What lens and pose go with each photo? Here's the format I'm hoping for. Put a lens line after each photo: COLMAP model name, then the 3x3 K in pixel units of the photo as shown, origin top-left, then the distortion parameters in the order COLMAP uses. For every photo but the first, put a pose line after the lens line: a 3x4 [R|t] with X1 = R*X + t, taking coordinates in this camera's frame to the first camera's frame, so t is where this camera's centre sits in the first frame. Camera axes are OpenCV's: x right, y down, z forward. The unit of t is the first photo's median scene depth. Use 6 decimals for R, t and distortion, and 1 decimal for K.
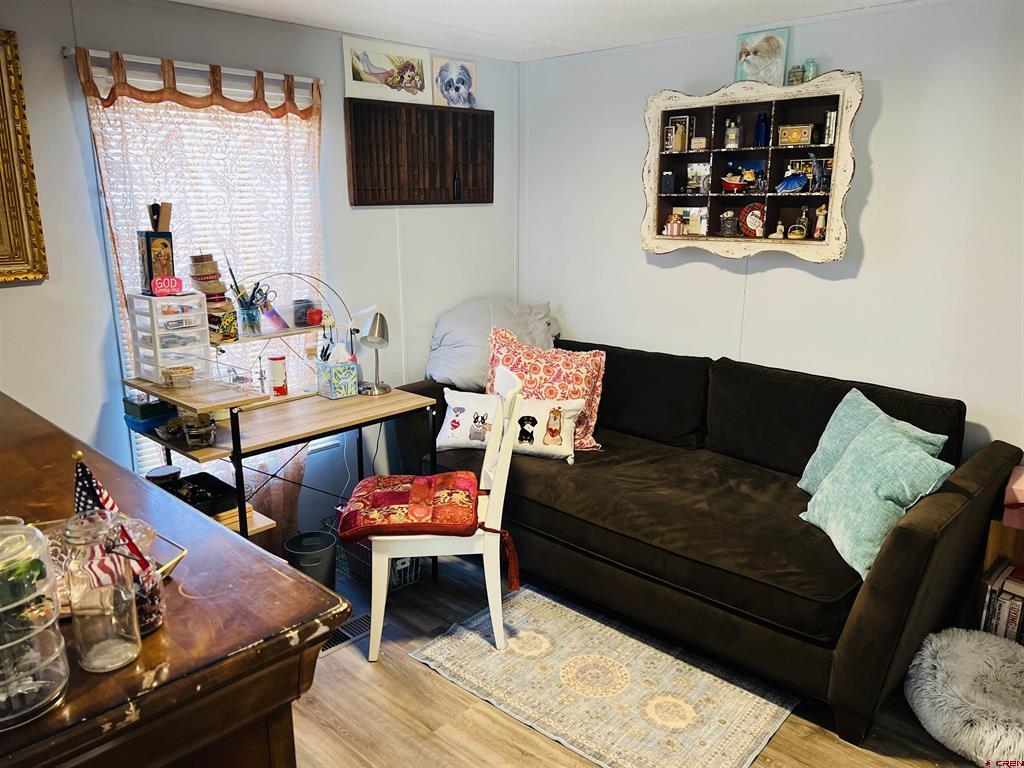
lens RADIAL K [[762.7, 0, 511.2], [0, 762.7, 383.8], [0, 0, 1]] dist [0.059022, -0.065477]
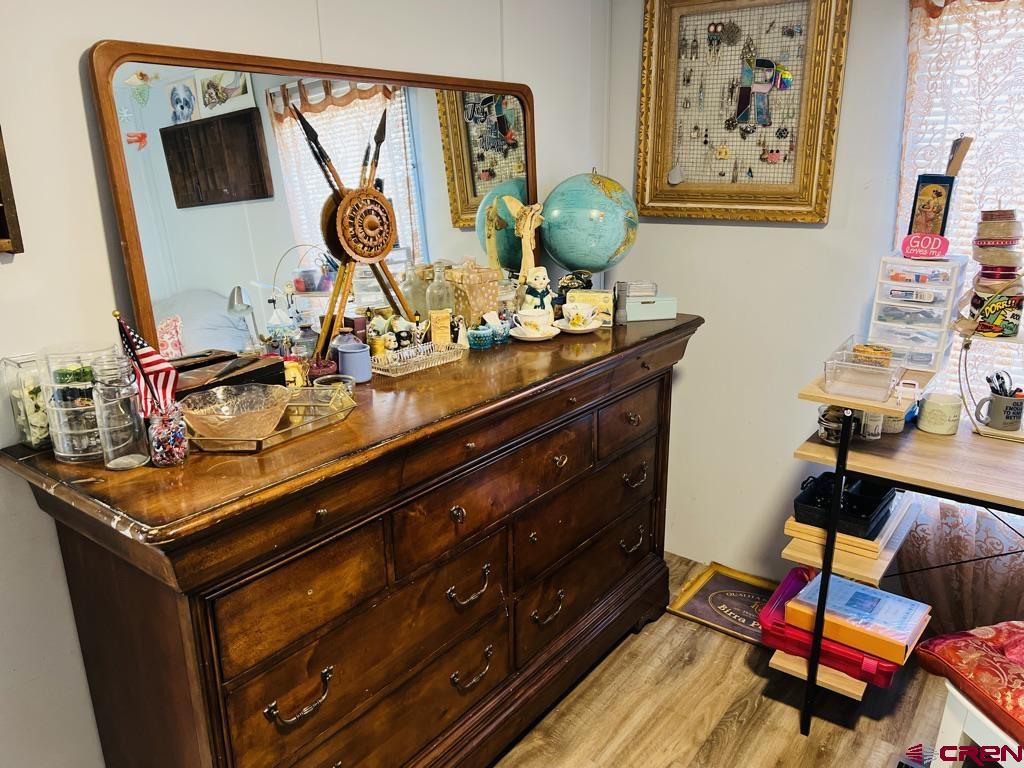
lens RADIAL K [[762.7, 0, 512.4], [0, 762.7, 387.2], [0, 0, 1]] dist [0.059022, -0.065477]
pose [[0.103889, 0.291441, -0.950931, 0.295271], [-0.228288, 0.937565, 0.262404, -0.102684], [0.968035, 0.189825, 0.163935, 0.491180]]
